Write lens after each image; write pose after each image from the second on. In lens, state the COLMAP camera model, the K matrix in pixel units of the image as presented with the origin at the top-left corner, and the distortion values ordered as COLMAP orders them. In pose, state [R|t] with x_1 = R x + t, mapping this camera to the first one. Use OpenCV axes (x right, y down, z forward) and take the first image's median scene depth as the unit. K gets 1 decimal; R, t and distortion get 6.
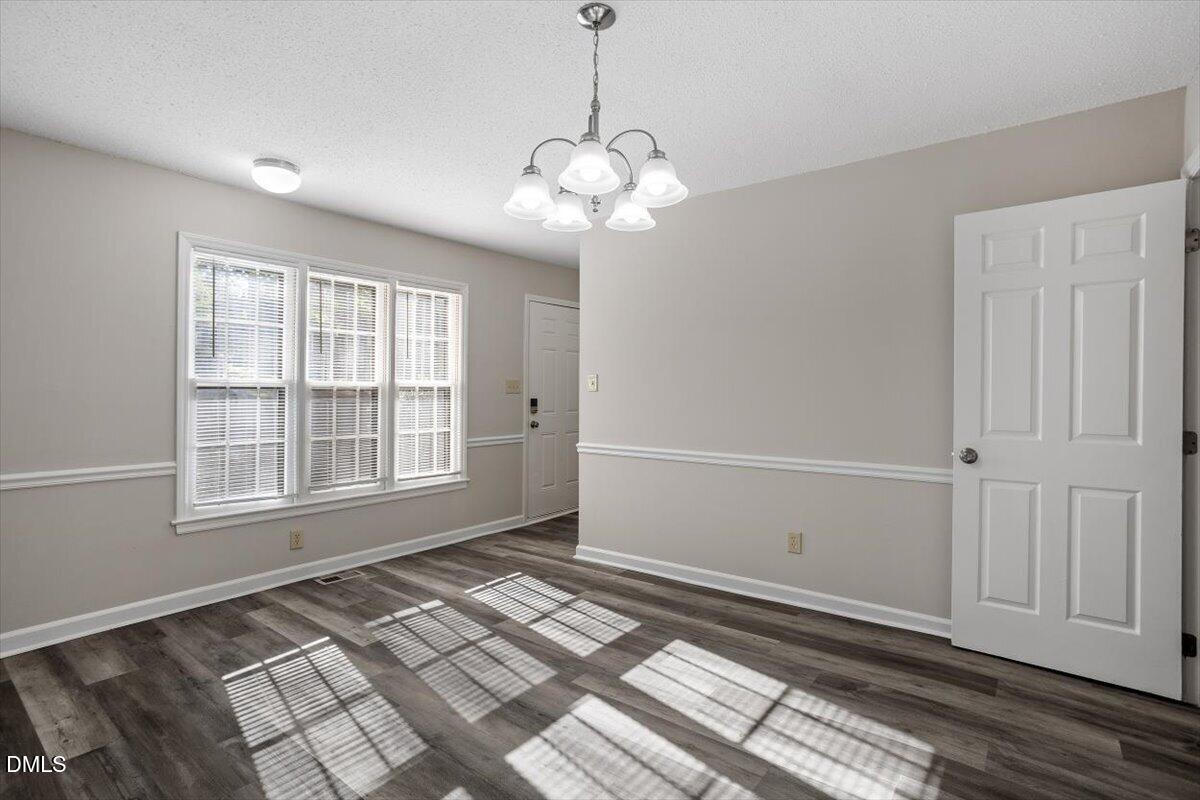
lens RADIAL K [[581.2, 0, 597.2], [0, 581.2, 388.0], [0, 0, 1]] dist [-0.047506, 0.025687]
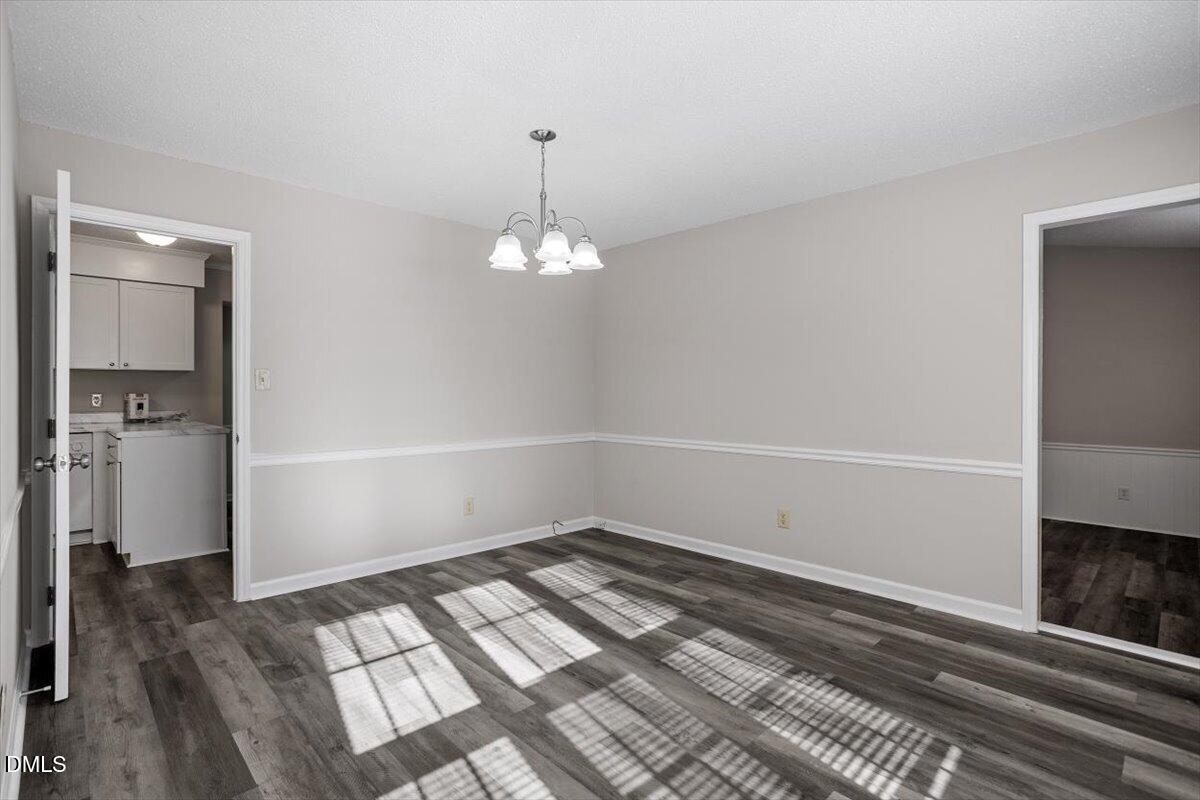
lens RADIAL K [[576.7, 0, 600.0], [0, 576.7, 400.0], [0, 0, 1]] dist [0.020438, -0.000200]
pose [[-0.991129, -0.003054, 0.132871, -0.286327], [-0.001154, 0.999896, 0.014373, 0.011879], [-0.132901, 0.014093, -0.991029, 2.006987]]
